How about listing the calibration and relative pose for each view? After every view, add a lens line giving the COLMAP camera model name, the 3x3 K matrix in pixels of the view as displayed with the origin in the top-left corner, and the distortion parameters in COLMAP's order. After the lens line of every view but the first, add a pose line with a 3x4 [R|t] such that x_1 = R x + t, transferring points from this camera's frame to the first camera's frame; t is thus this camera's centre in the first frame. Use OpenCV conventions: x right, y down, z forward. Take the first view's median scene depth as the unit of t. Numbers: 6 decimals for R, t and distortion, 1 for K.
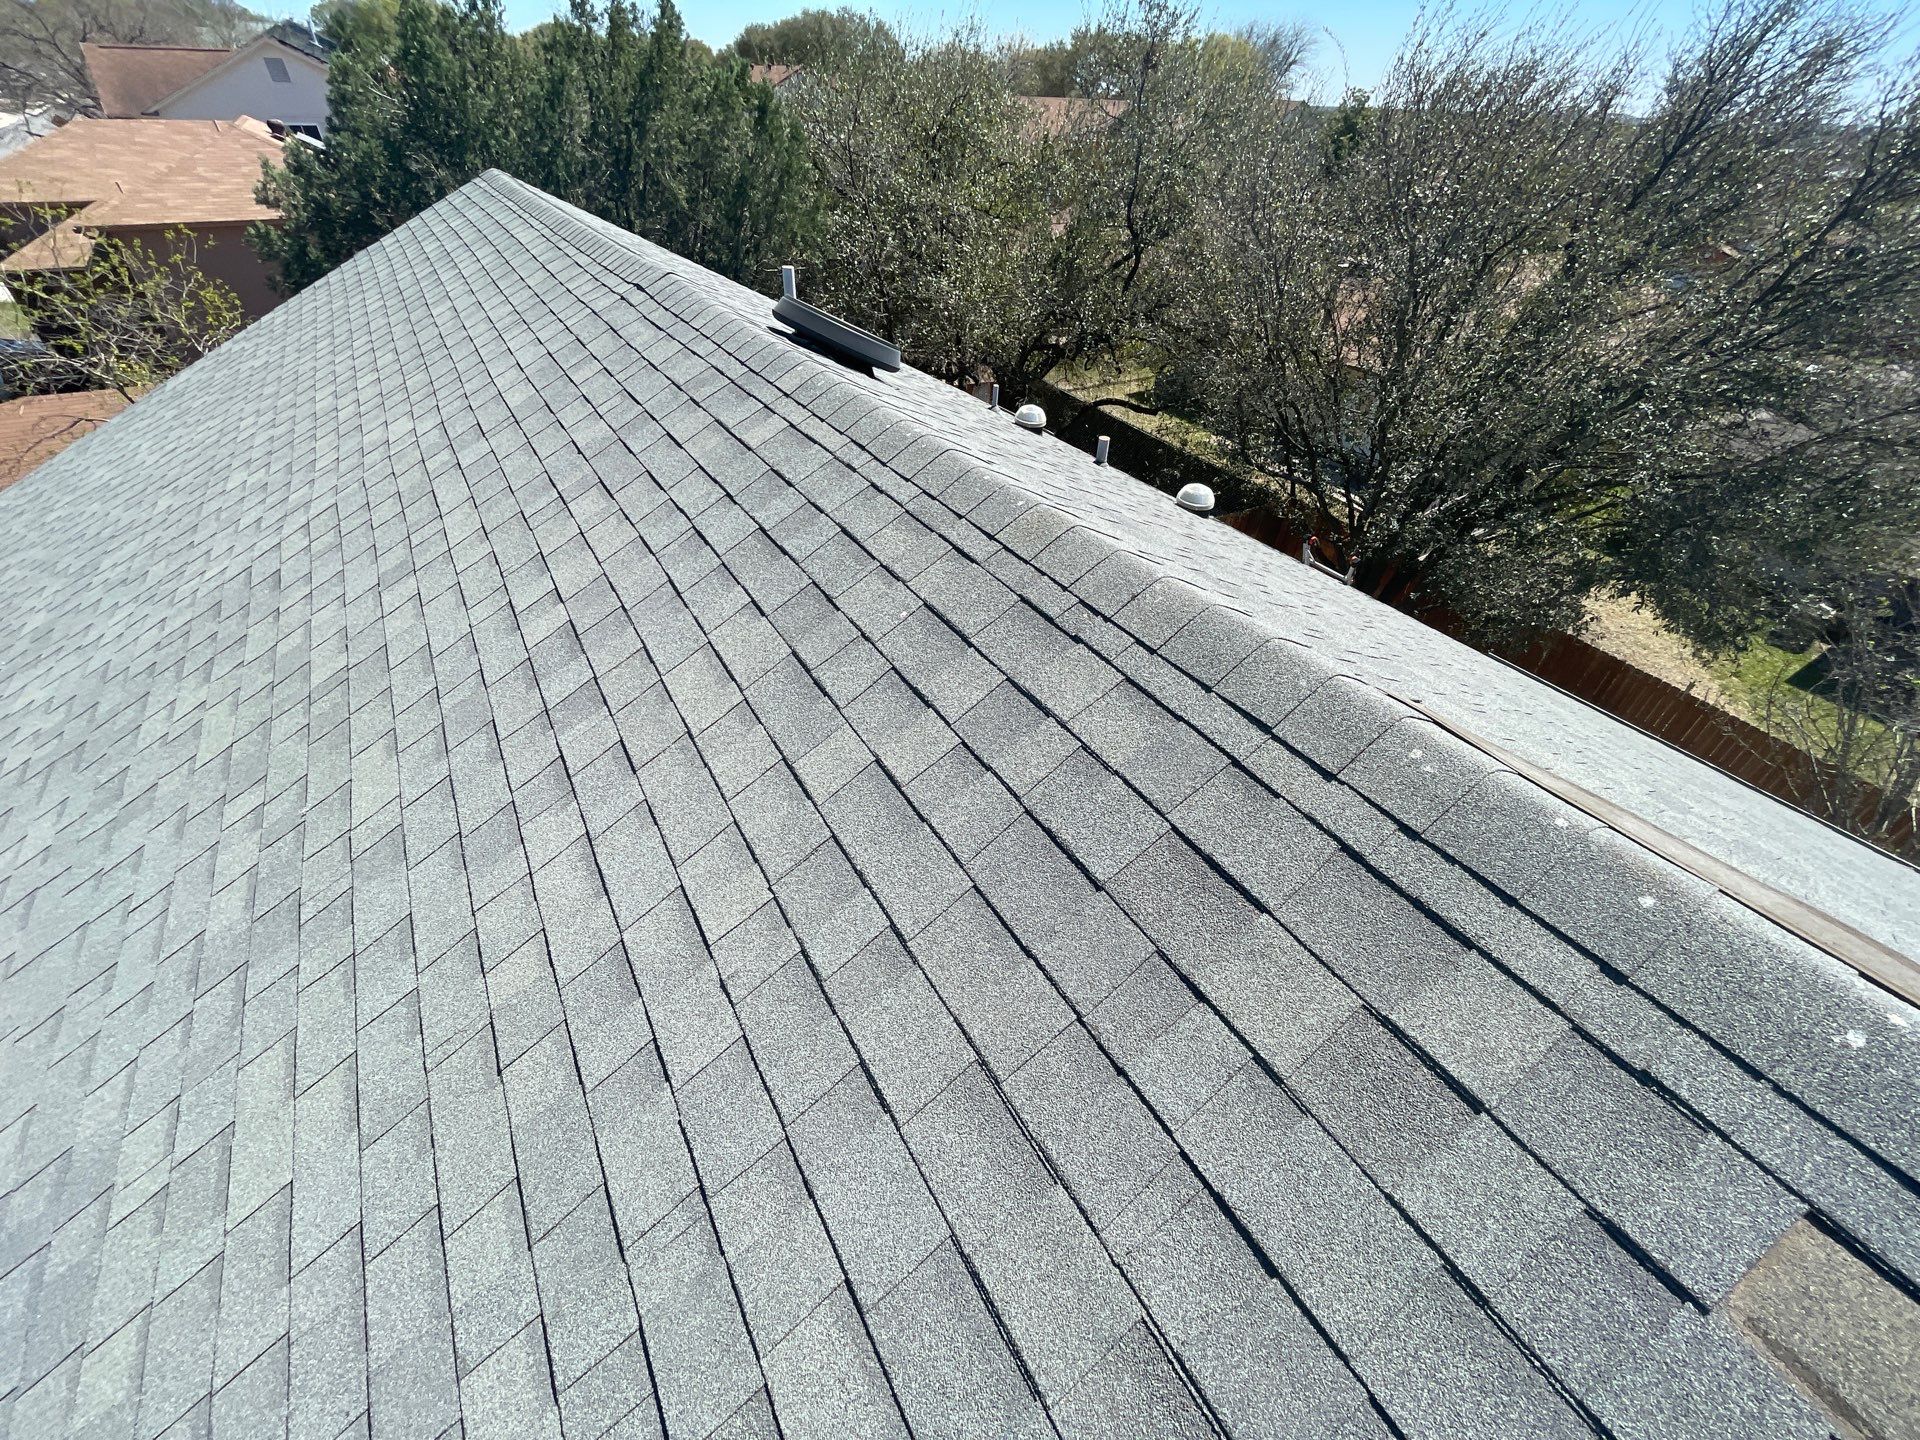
lens RADIAL K [[745.2, 0, 960.0], [0, 745.2, 720.0], [0, 0, 1]] dist [0.001698, -0.000017]
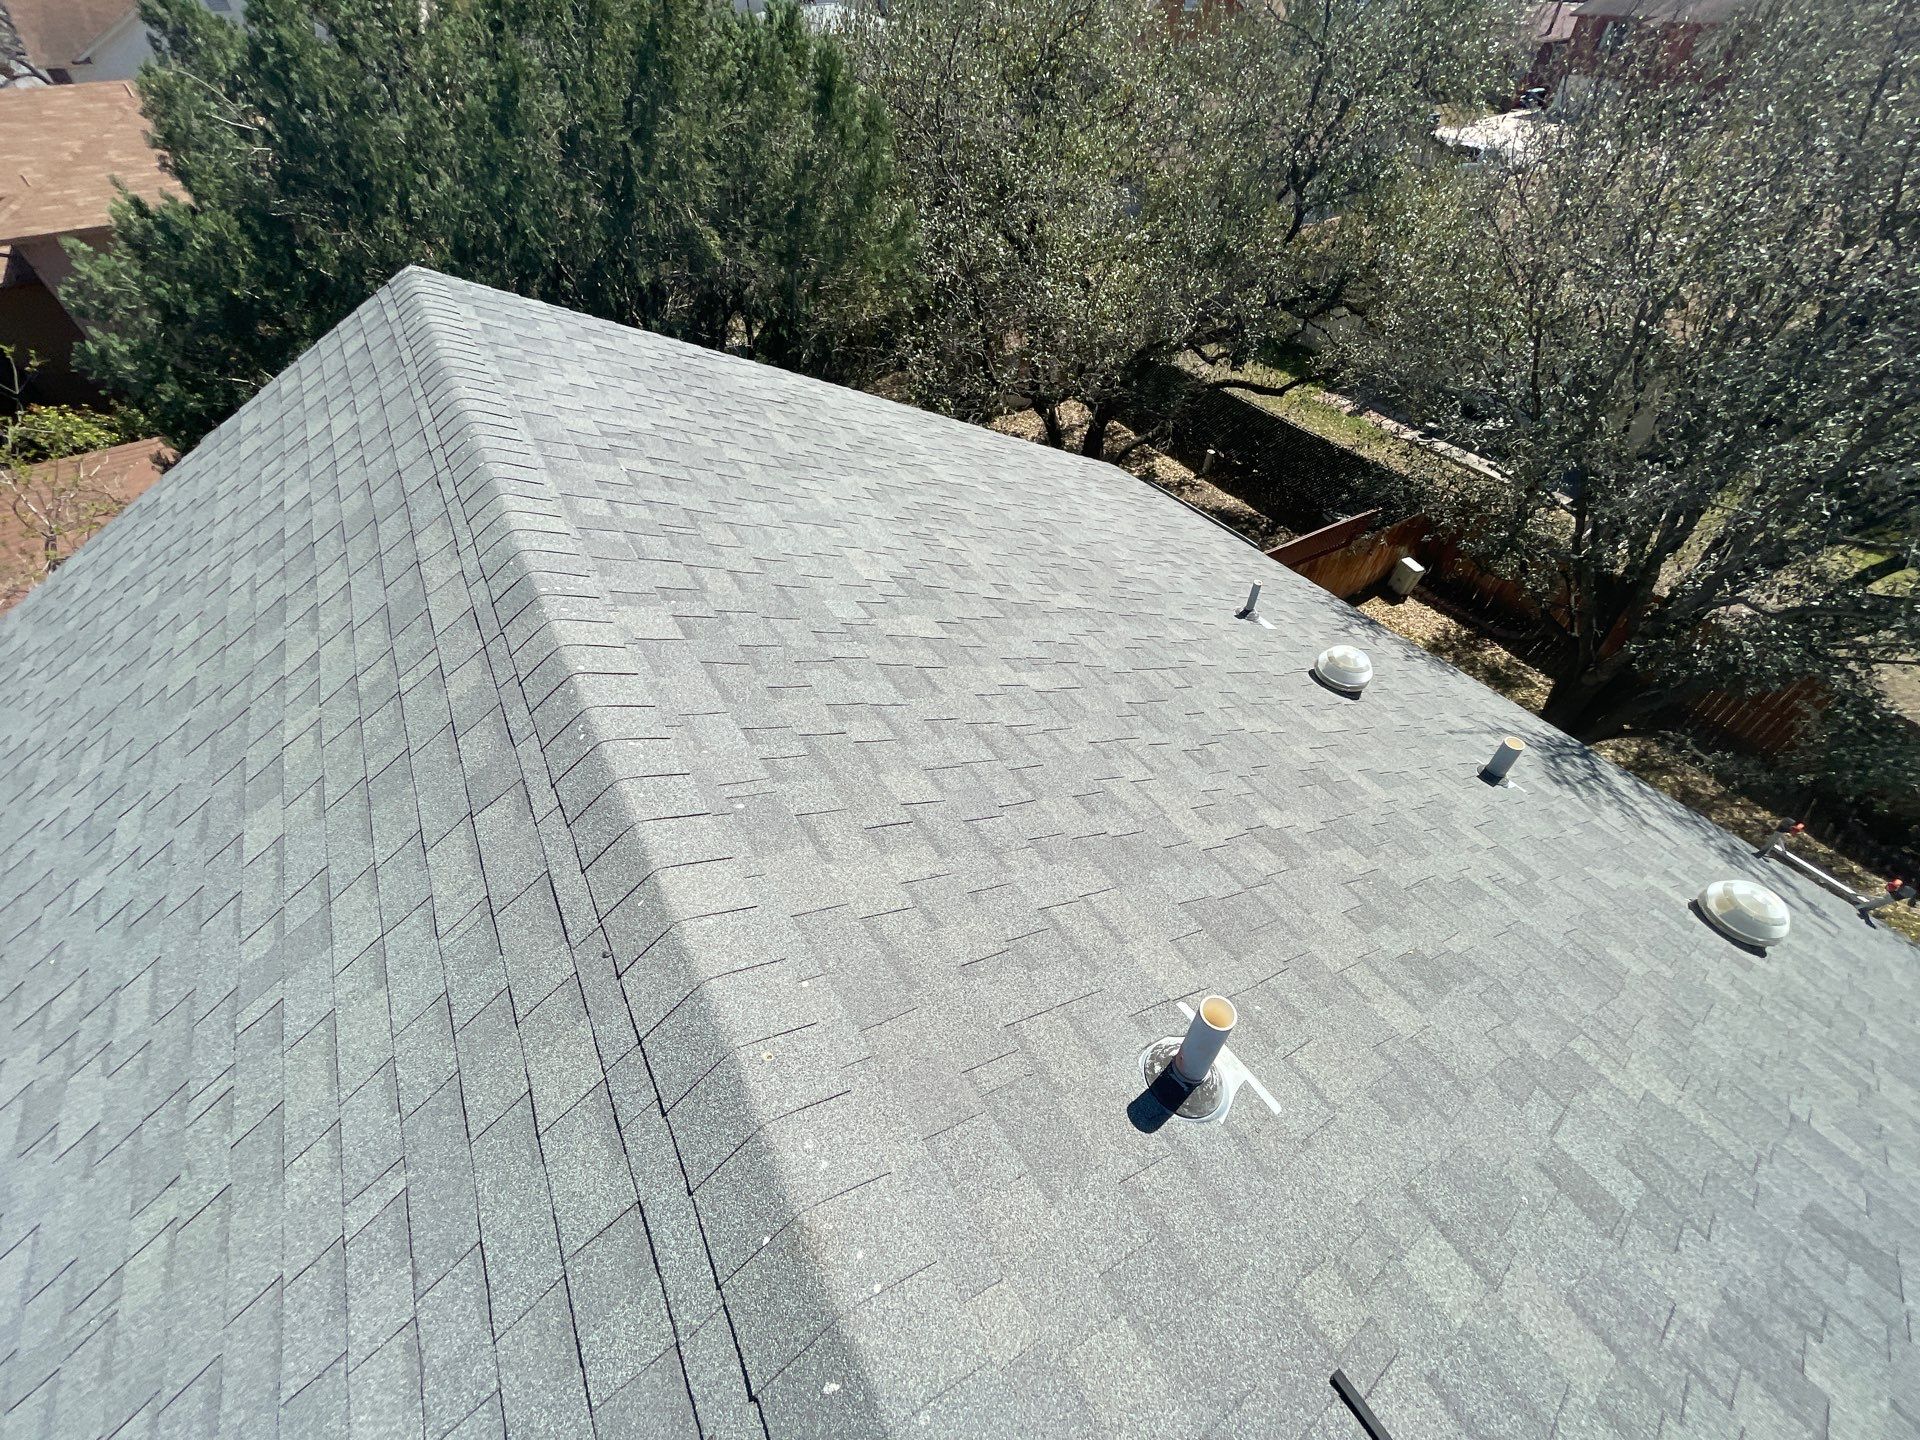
lens RADIAL K [[764.7, 0, 960.0], [0, 764.7, 720.0], [0, 0, 1]] dist [0.017181, 0.000031]
pose [[0.997740, -0.017698, -0.064815, -0.119620], [0.023158, 0.996155, 0.084494, -0.338453], [0.063070, -0.085804, 0.994314, 0.303820]]
